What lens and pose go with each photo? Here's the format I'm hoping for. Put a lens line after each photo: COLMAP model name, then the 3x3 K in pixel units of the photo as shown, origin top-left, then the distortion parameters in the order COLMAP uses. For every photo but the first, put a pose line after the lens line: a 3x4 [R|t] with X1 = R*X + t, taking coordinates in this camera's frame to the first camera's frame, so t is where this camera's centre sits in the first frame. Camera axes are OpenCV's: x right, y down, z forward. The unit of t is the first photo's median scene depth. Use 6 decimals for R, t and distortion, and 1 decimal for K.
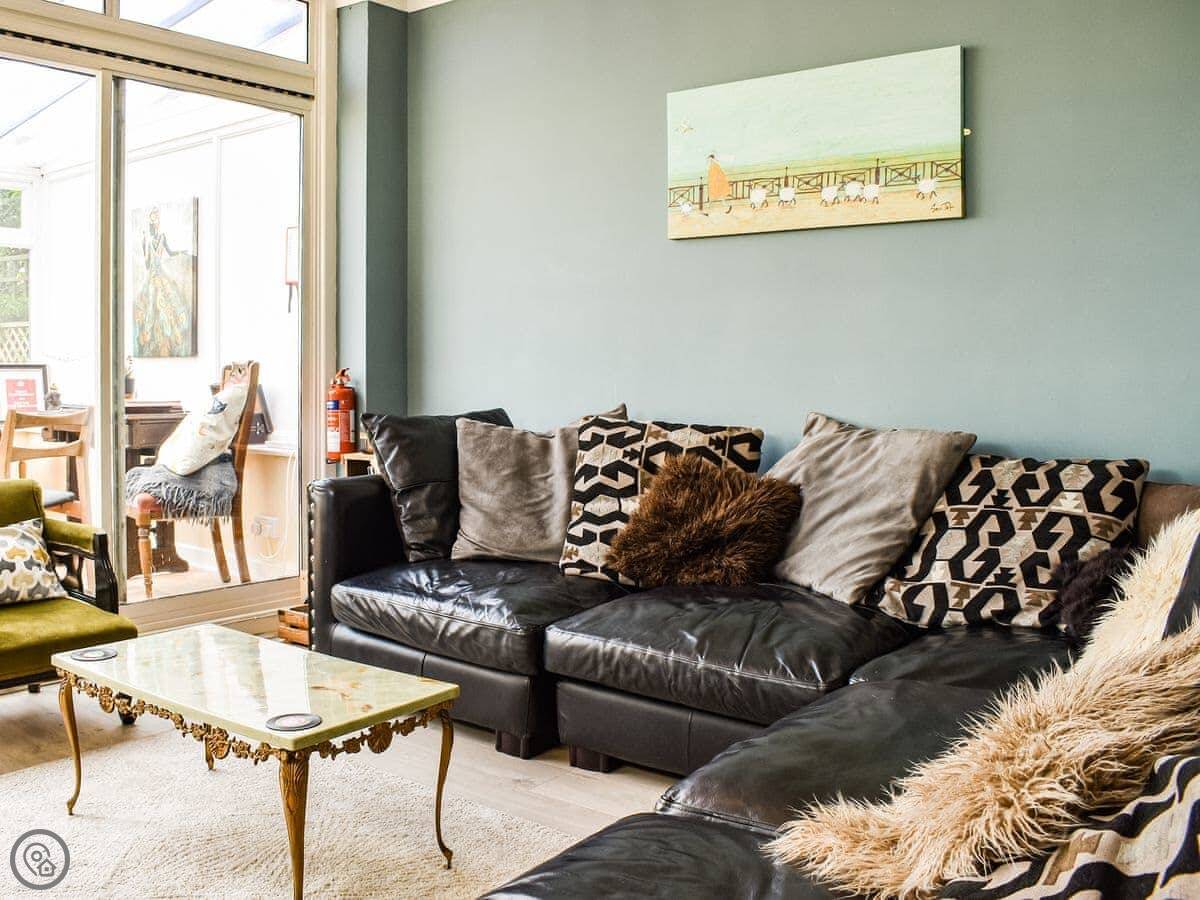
lens RADIAL K [[1138.1, 0, 598.5], [0, 1138.1, 396.4], [0, 0, 1]] dist [-0.100914, 0.015585]
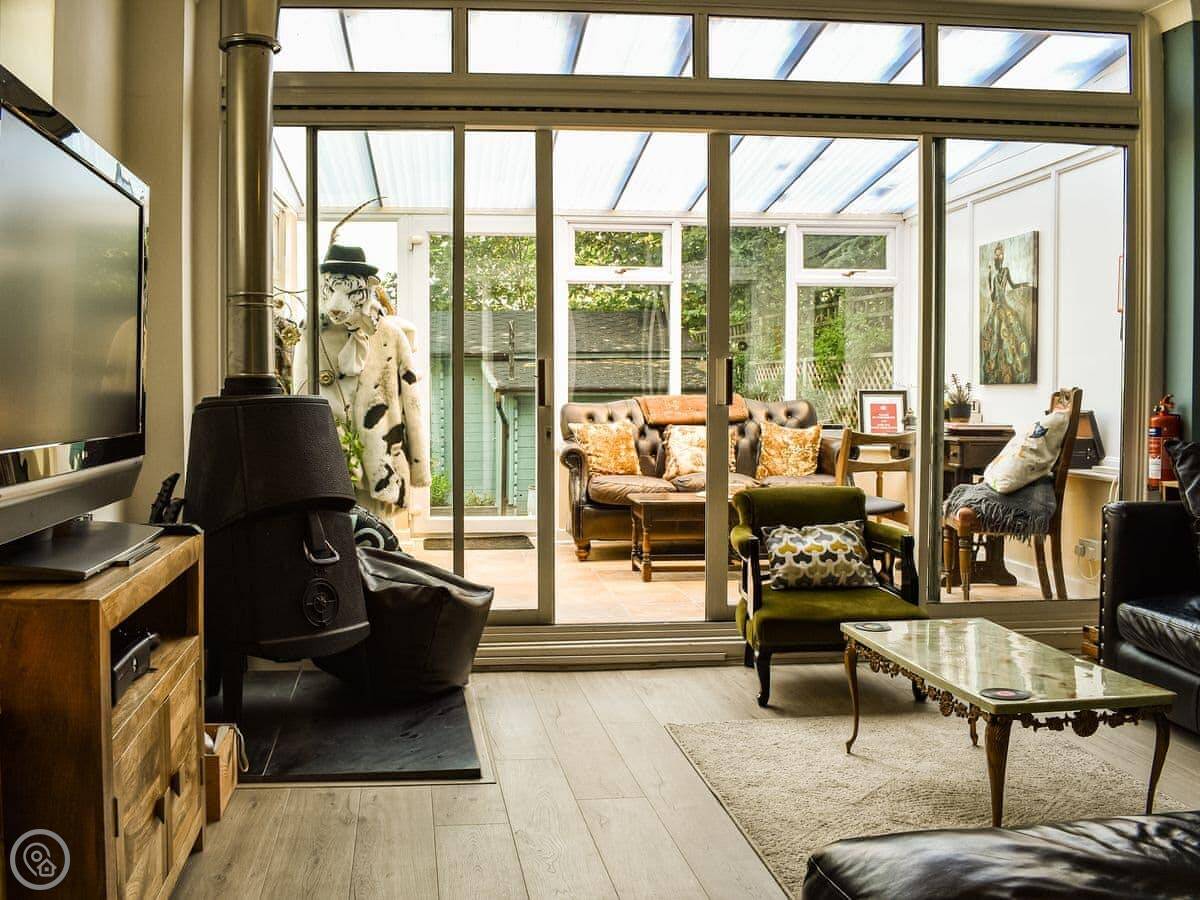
lens RADIAL K [[1138.1, 0, 598.5], [0, 1138.1, 396.4], [0, 0, 1]] dist [-0.100914, 0.015585]
pose [[0.732786, 0.001876, -0.680457, 0.080950], [-0.017464, 0.999719, -0.016050, 0.000689], [0.680235, 0.023644, 0.732612, -0.062070]]
